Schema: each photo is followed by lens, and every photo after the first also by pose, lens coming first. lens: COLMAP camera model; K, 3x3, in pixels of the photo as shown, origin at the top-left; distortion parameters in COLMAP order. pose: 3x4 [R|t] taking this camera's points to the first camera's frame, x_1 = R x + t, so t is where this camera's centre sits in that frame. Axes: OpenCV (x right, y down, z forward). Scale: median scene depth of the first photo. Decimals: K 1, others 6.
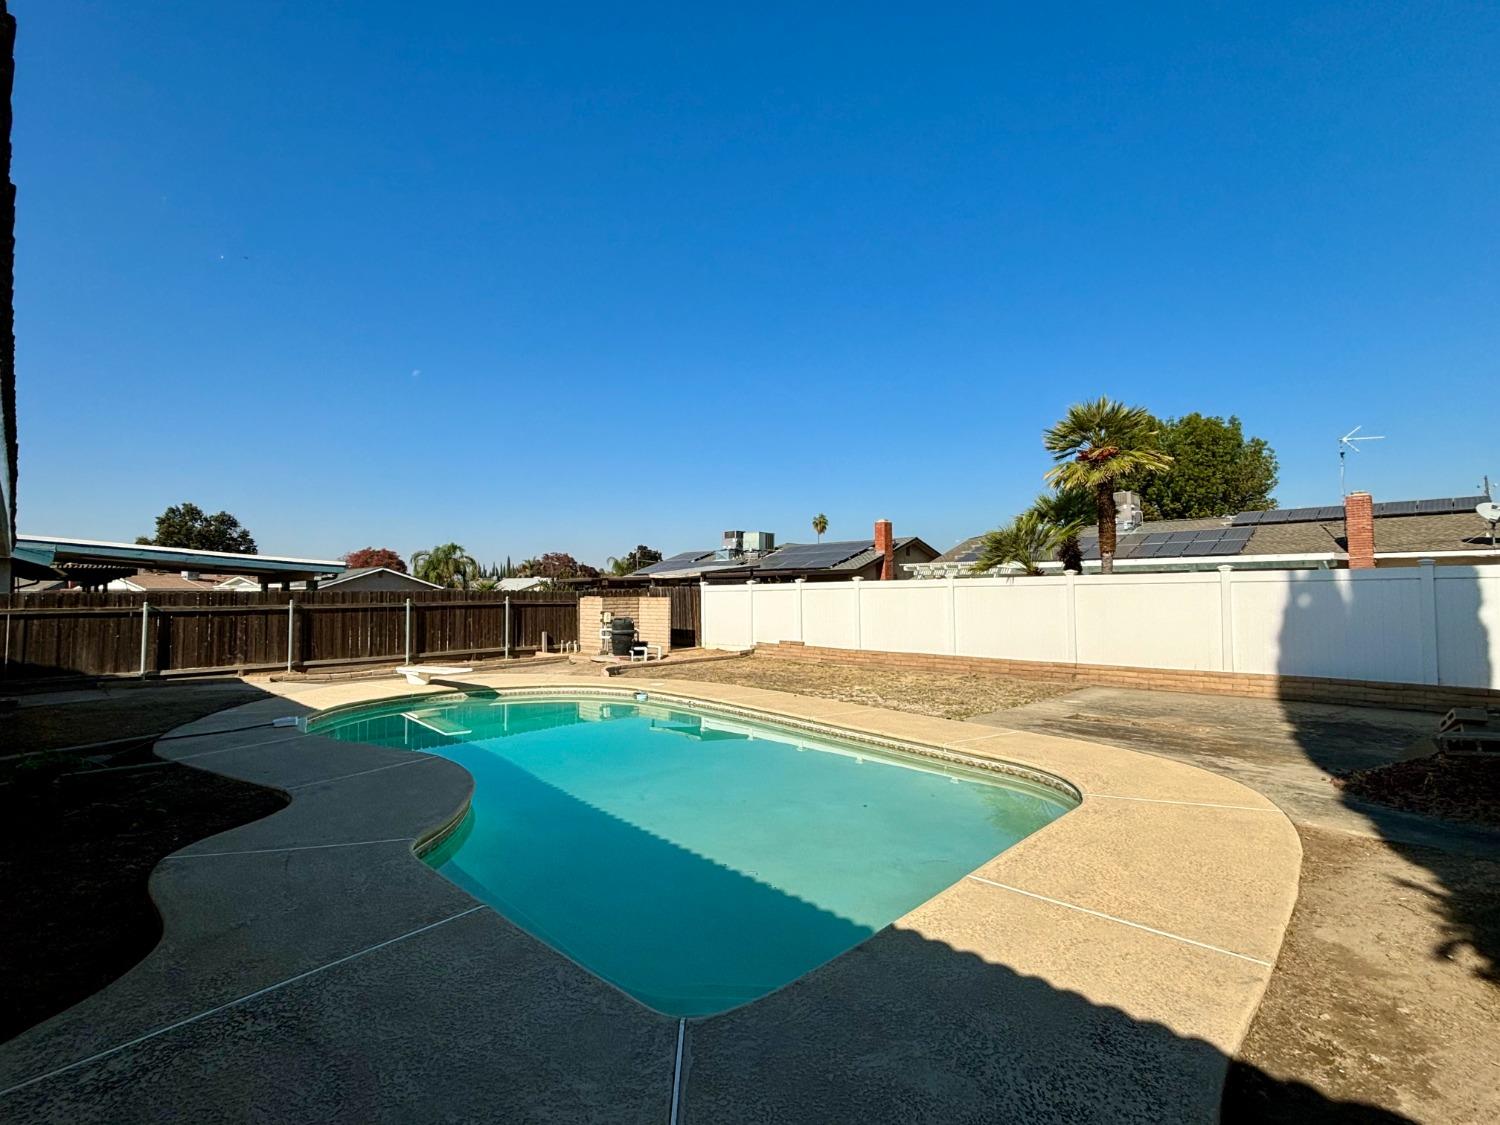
lens RADIAL K [[724.1, 0, 750.0], [0, 724.1, 562.5], [0, 0, 1]] dist [-0.000687, -0.000113]
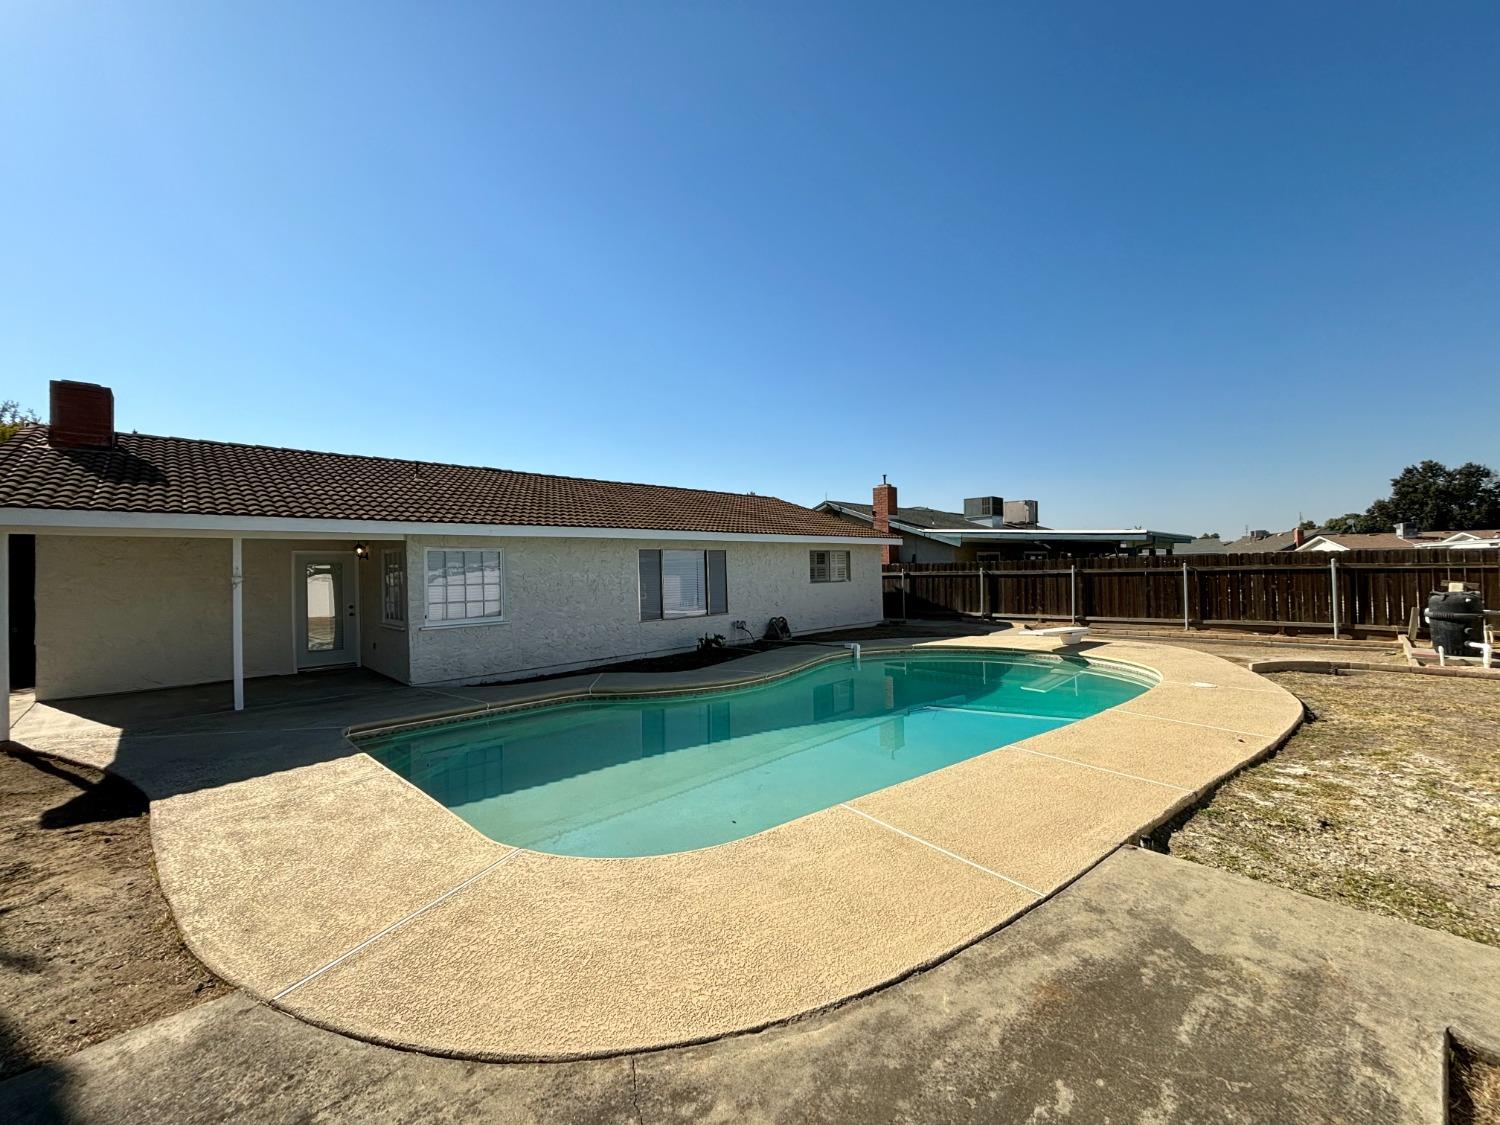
lens RADIAL K [[600.4, 0, 748.1], [0, 600.4, 560.1], [0, 0, 1]] dist [0.000920, 0.000126]
pose [[-0.030774, -0.010189, -0.999474, 0.355519], [0.065500, 0.997778, -0.012189, 0.015833], [0.997378, -0.065841, -0.030038, 0.417804]]
